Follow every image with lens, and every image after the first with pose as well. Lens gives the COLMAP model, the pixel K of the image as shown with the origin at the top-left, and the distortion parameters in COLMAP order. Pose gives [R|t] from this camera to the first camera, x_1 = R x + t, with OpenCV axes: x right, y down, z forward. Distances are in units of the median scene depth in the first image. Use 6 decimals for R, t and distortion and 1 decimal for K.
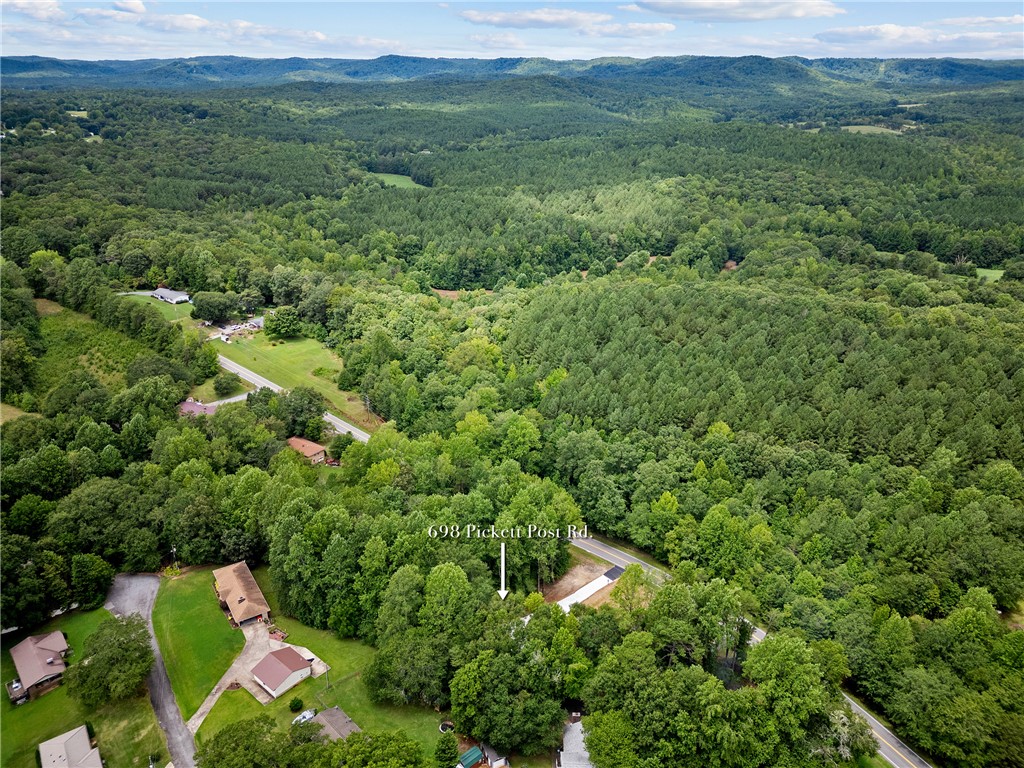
lens RADIAL K [[723.9, 0, 514.1], [0, 723.9, 379.7], [0, 0, 1]] dist [0.072058, -0.072839]
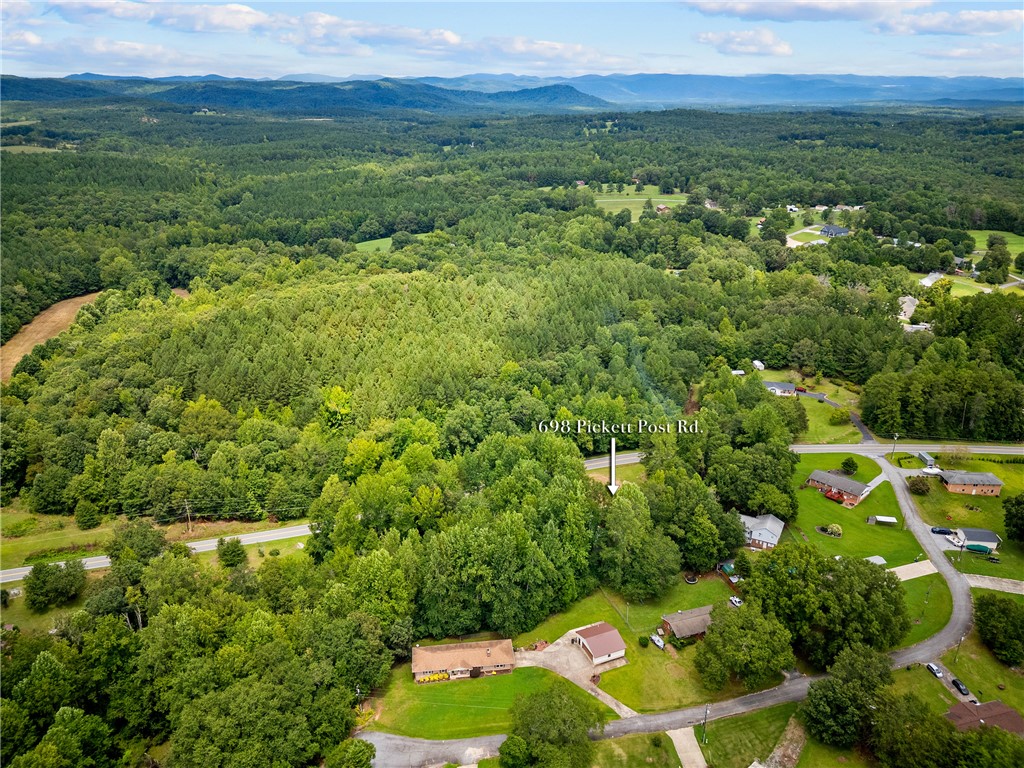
lens RADIAL K [[711.0, 0, 512.0], [0, 711.0, 384.0], [0, 0, 1]] dist [0.058485, -0.054091]
pose [[0.459926, -0.340460, 0.820095, -0.768644], [0.346671, 0.919126, 0.187152, -0.140092], [-0.817488, 0.198227, 0.540758, 0.308801]]
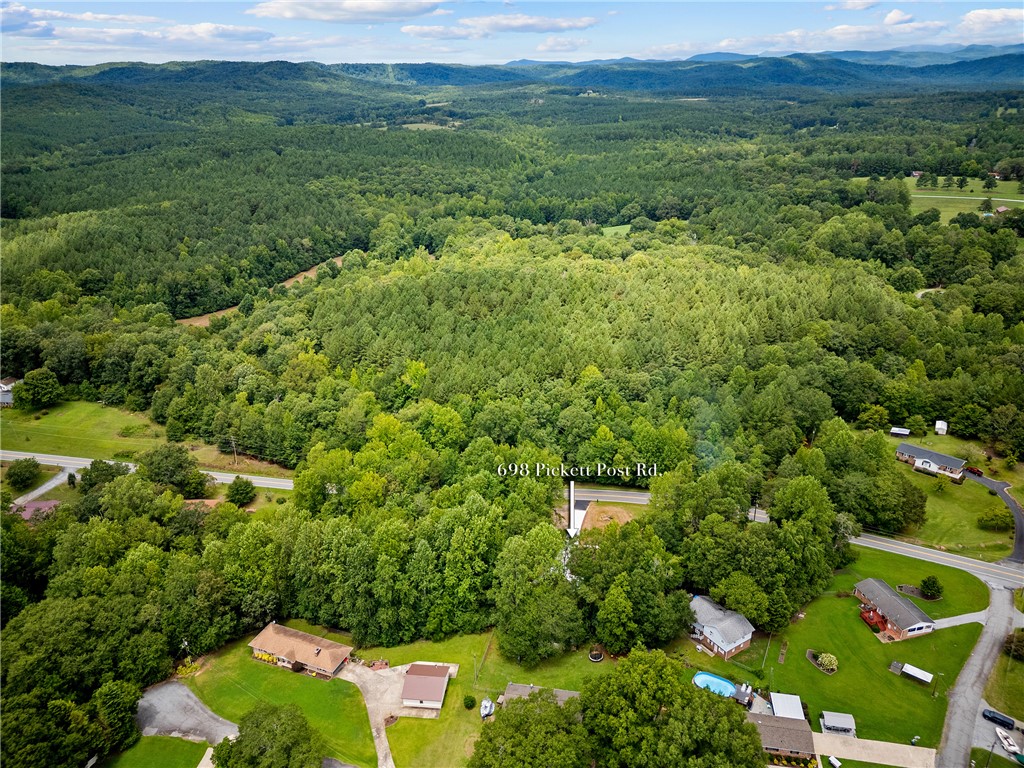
lens RADIAL K [[711.0, 0, 512.0], [0, 711.0, 384.0], [0, 0, 1]] dist [0.058485, -0.054091]
pose [[0.830259, -0.237368, 0.504307, -0.418065], [0.234072, 0.969622, 0.071021, -0.025875], [-0.505845, 0.059078, 0.860599, 0.058447]]
